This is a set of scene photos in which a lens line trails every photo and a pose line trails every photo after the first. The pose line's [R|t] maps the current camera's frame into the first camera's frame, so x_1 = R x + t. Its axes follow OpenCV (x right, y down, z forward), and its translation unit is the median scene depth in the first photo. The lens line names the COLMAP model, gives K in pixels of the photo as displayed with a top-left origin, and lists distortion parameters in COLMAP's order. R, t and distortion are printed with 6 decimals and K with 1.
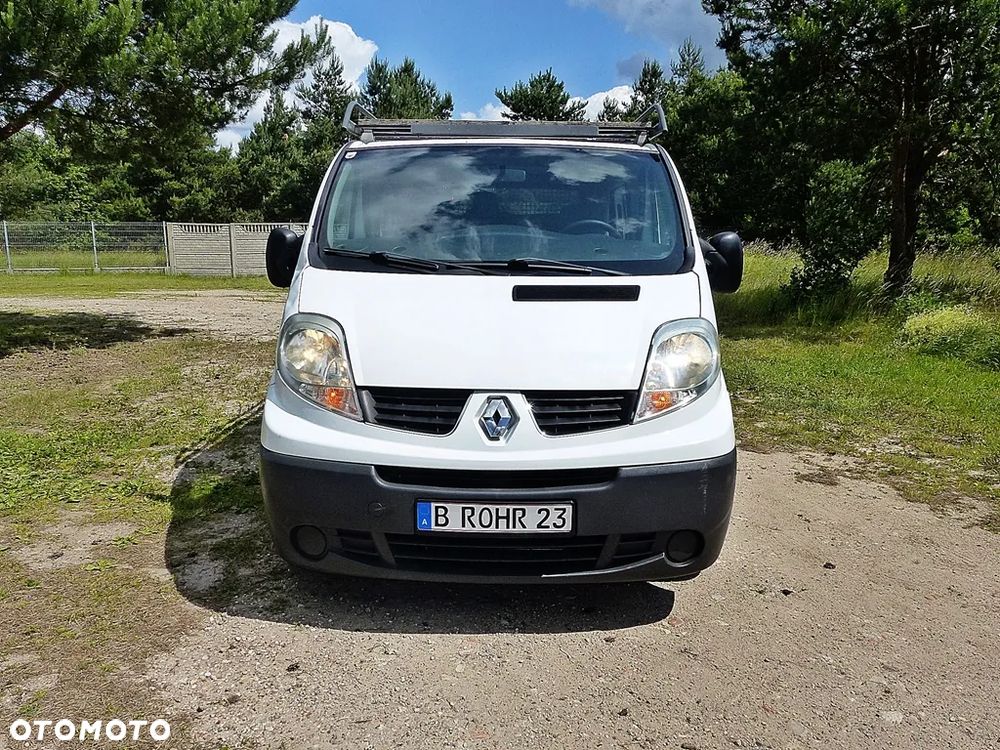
lens RADIAL K [[767.0, 0, 490.7], [0, 767.0, 380.3], [0, 0, 1]] dist [-0.029712, 0.031312]
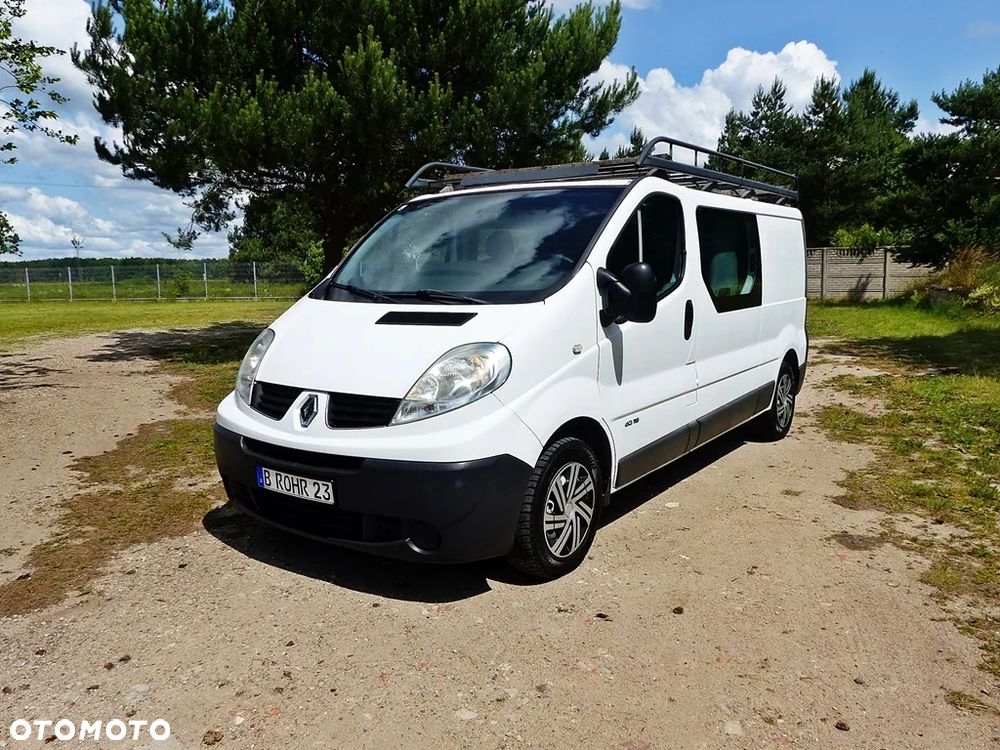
lens RADIAL K [[767.0, 0, 496.8], [0, 767.0, 370.2], [0, 0, 1]] dist [-0.029712, 0.031312]
pose [[0.825490, 0.058025, -0.561426, 0.640799], [-0.083796, 0.996277, -0.020242, -0.012764], [0.558161, 0.063755, 0.827280, 0.057001]]
